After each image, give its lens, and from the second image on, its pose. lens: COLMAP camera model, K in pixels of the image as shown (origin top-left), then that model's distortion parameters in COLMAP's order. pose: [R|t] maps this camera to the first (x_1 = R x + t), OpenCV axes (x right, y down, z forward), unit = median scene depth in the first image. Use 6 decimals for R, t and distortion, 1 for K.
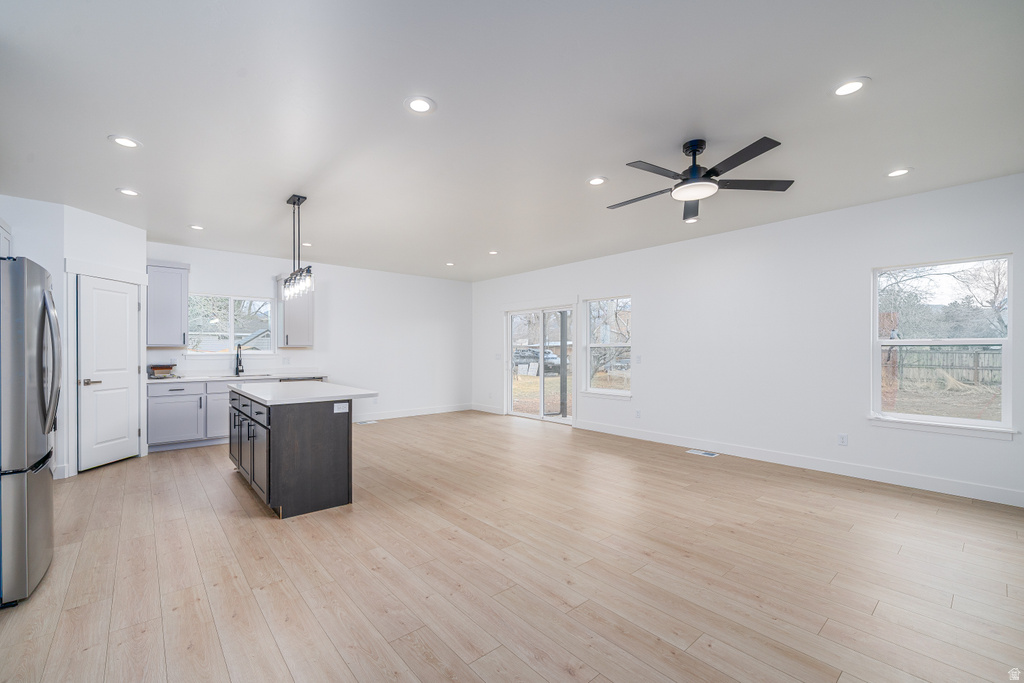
lens RADIAL K [[425.7, 0, 484.4], [0, 425.7, 351.9], [0, 0, 1]] dist [0.000273, 0.000120]
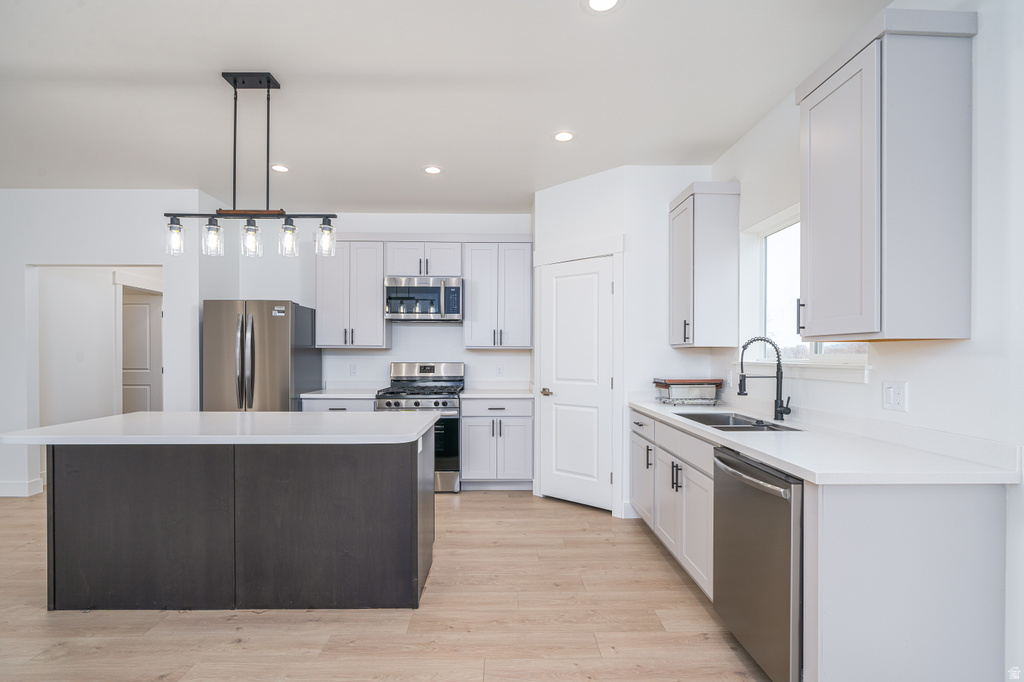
lens RADIAL K [[481.8, 0, 512.7], [0, 481.8, 358.1], [0, 0, 1]] dist [-0.001524, 0.000076]
pose [[-0.612631, 0.007435, -0.790334, -0.141295], [-0.002264, 0.999935, 0.011162, -0.005837], [0.790365, 0.008627, -0.612575, 1.512738]]
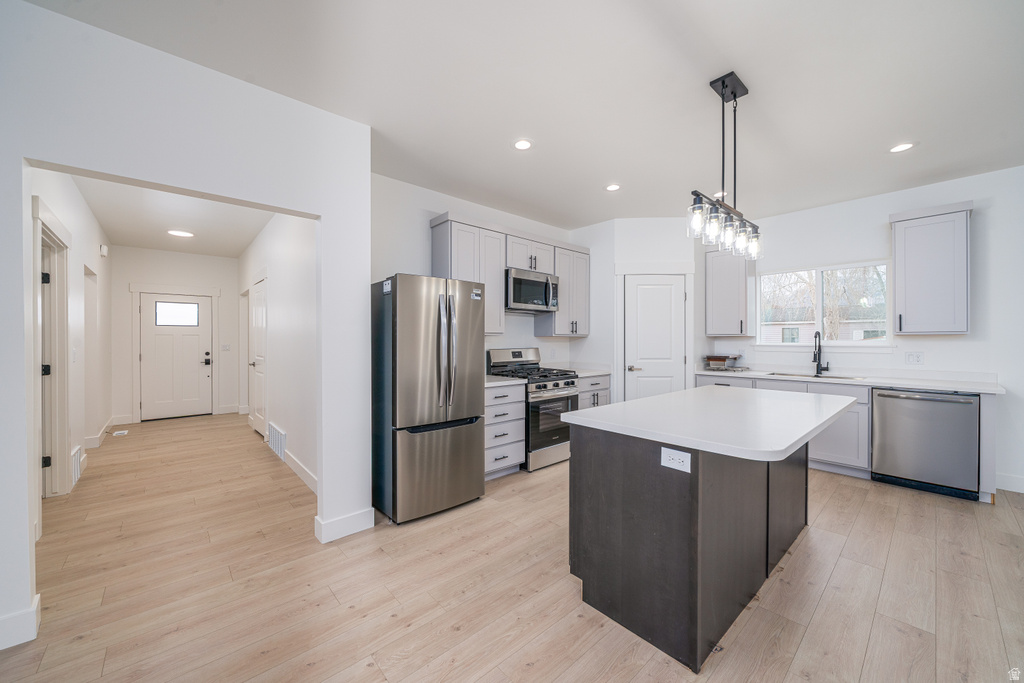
lens RADIAL K [[381.1, 0, 500.6], [0, 381.1, 341.8], [0, 0, 1]] dist [-0.002024, -0.000177]
pose [[0.035470, 0.004529, -0.999360, 0.072135], [-0.001748, 0.999988, 0.004470, -0.004270], [0.999369, 0.001589, 0.035477, 0.609341]]
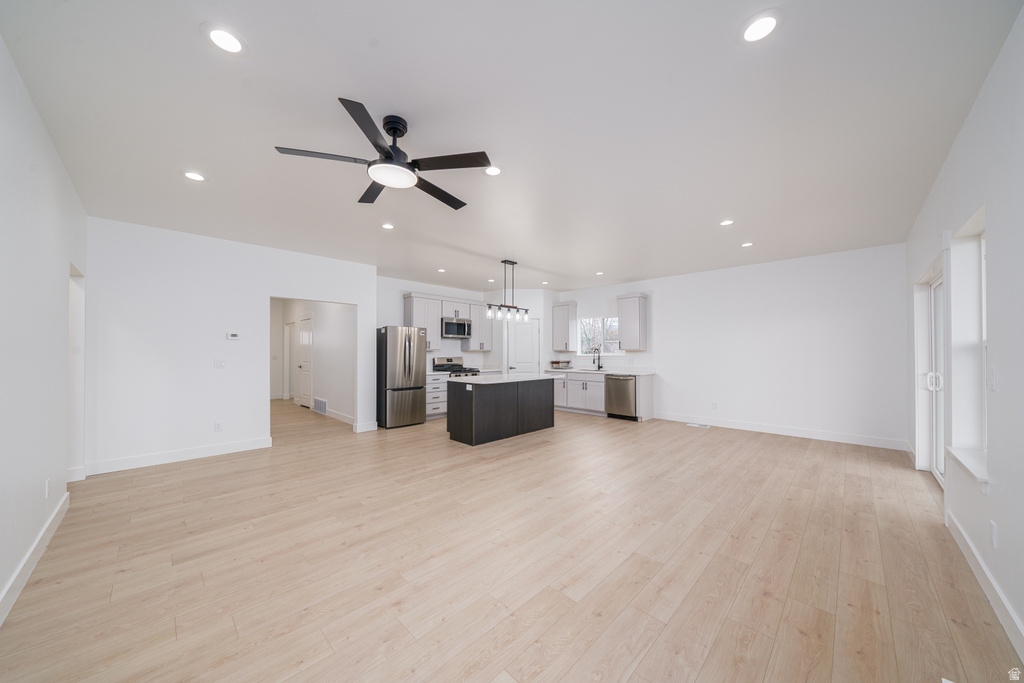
lens RADIAL K [[347.9, 0, 500.7], [0, 347.9, 349.2], [0, 0, 1]] dist [-0.002130, 0.000091]
pose [[0.098176, -0.010026, -0.995119, 0.822728], [-0.002184, 0.999945, -0.010291, -0.005869], [0.995167, 0.003184, 0.098148, 0.766407]]
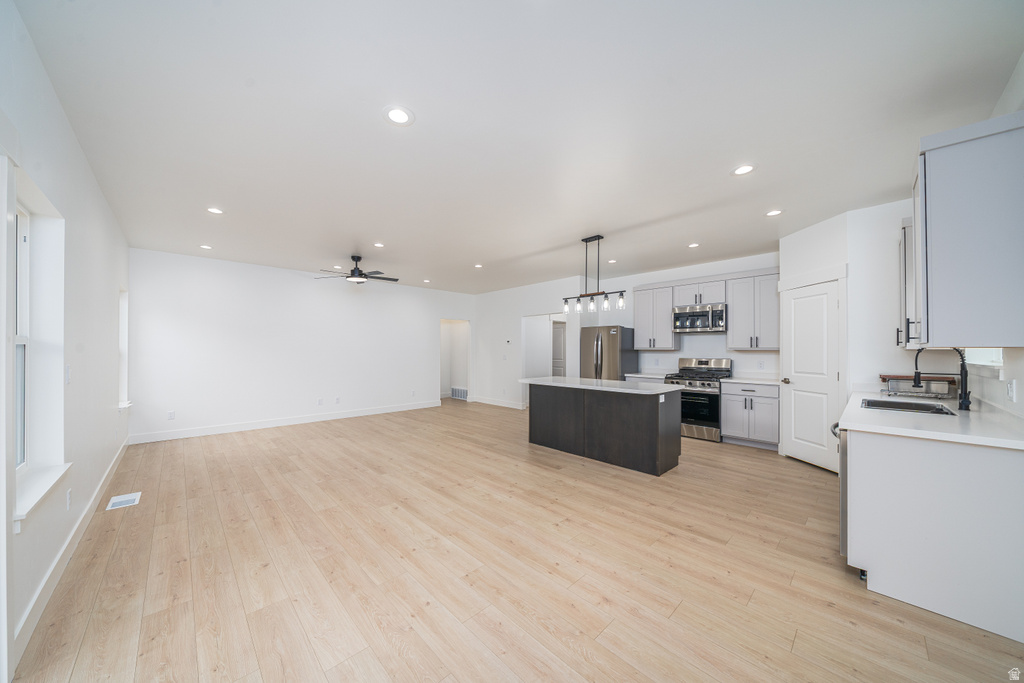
lens RADIAL K [[347.9, 0, 500.7], [0, 347.9, 349.2], [0, 0, 1]] dist [-0.002130, 0.000091]
pose [[-0.997443, -0.002058, -0.071434, -0.075994], [-0.001926, 0.999996, -0.001921, -0.013057], [0.071438, -0.001778, -0.997443, 1.879002]]
